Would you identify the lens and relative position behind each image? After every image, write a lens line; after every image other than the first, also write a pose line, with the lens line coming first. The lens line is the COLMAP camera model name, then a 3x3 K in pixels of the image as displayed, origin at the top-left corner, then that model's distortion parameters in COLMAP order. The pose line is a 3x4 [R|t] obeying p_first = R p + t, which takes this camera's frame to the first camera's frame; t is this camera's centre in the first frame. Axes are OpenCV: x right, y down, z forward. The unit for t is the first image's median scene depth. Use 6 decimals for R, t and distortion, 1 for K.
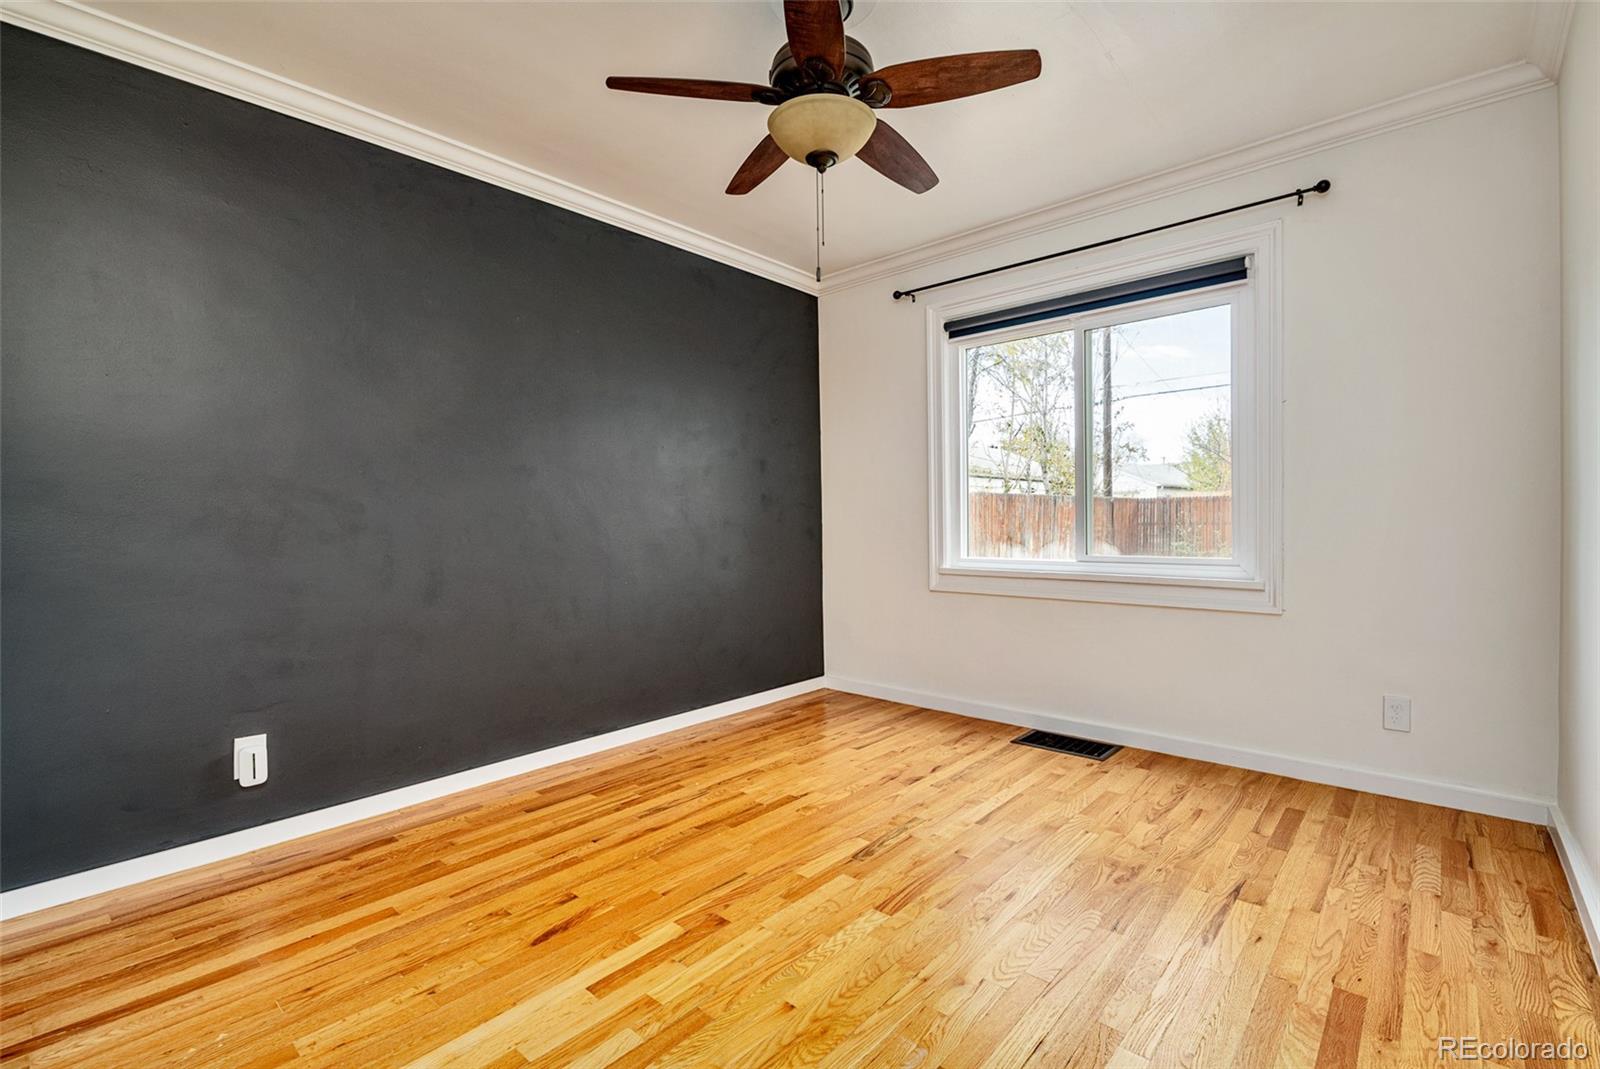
lens RADIAL K [[713.5, 0, 798.1], [0, 713.5, 524.4], [0, 0, 1]] dist [-0.005742, -0.000628]
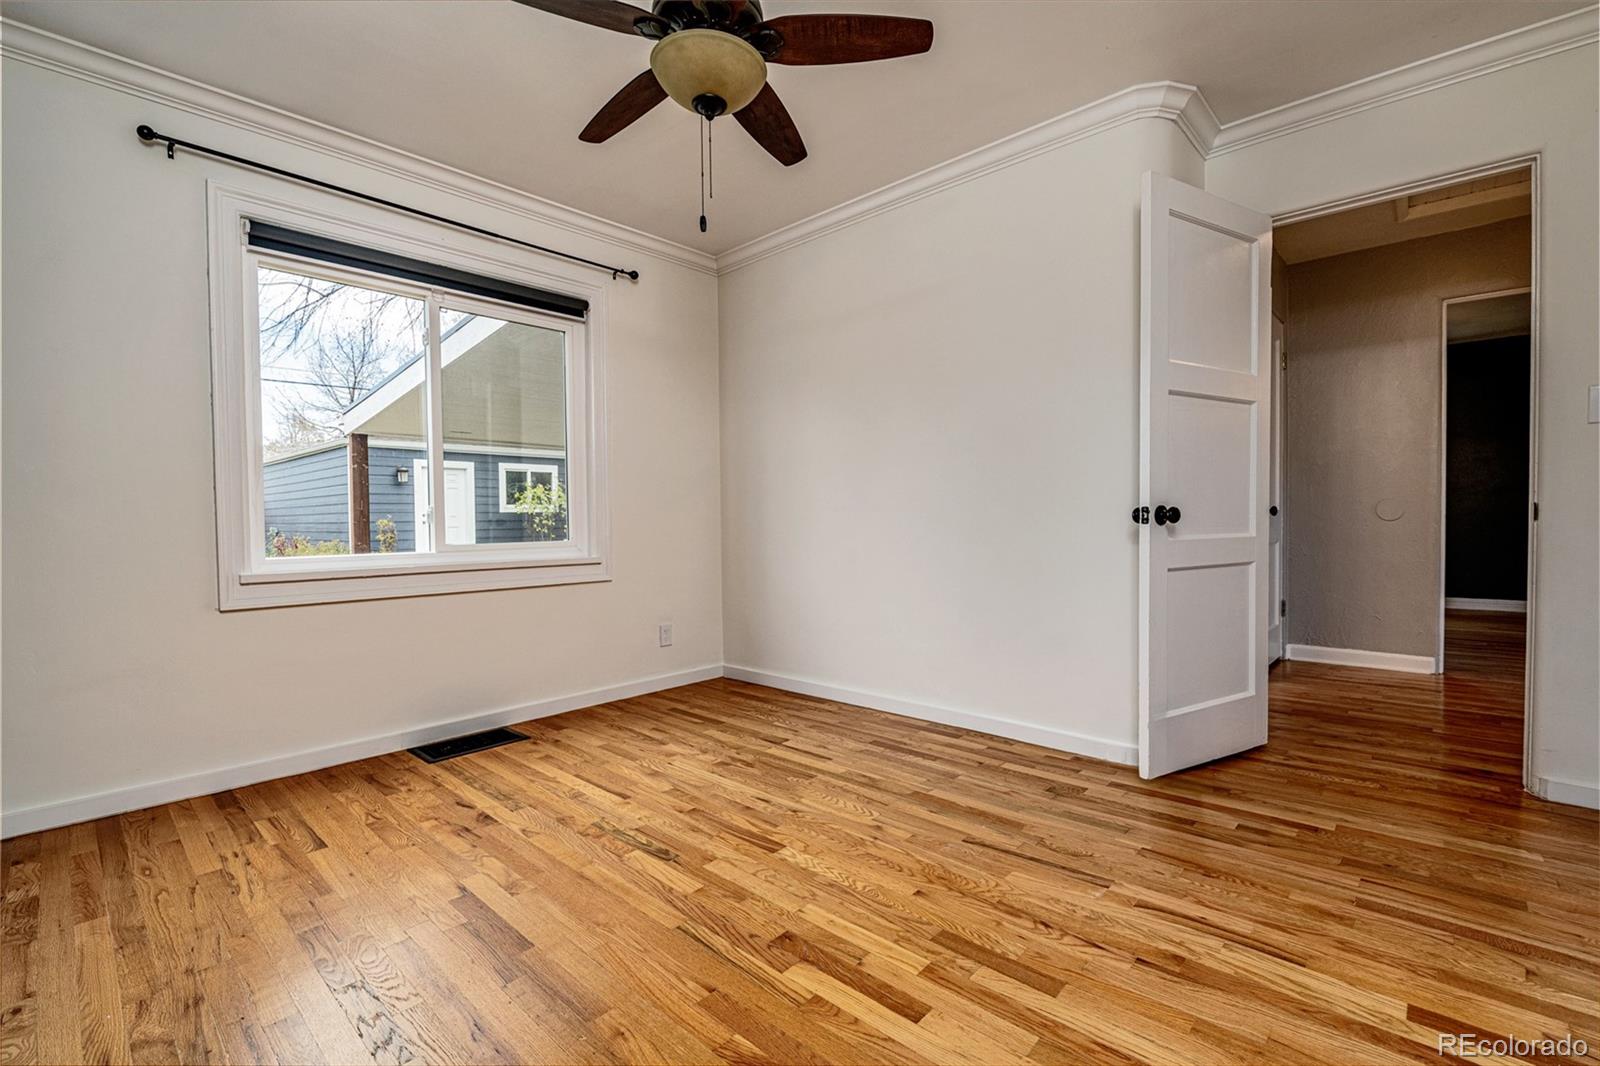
lens RADIAL K [[713.5, 0, 798.1], [0, 713.5, 522.9], [0, 0, 1]] dist [-0.005742, -0.000628]
pose [[0.008397, 0.005710, 0.999948, -0.688819], [0.018242, 0.999816, -0.005862, 0.035626], [-0.999798, 0.018290, 0.008291, 0.672875]]
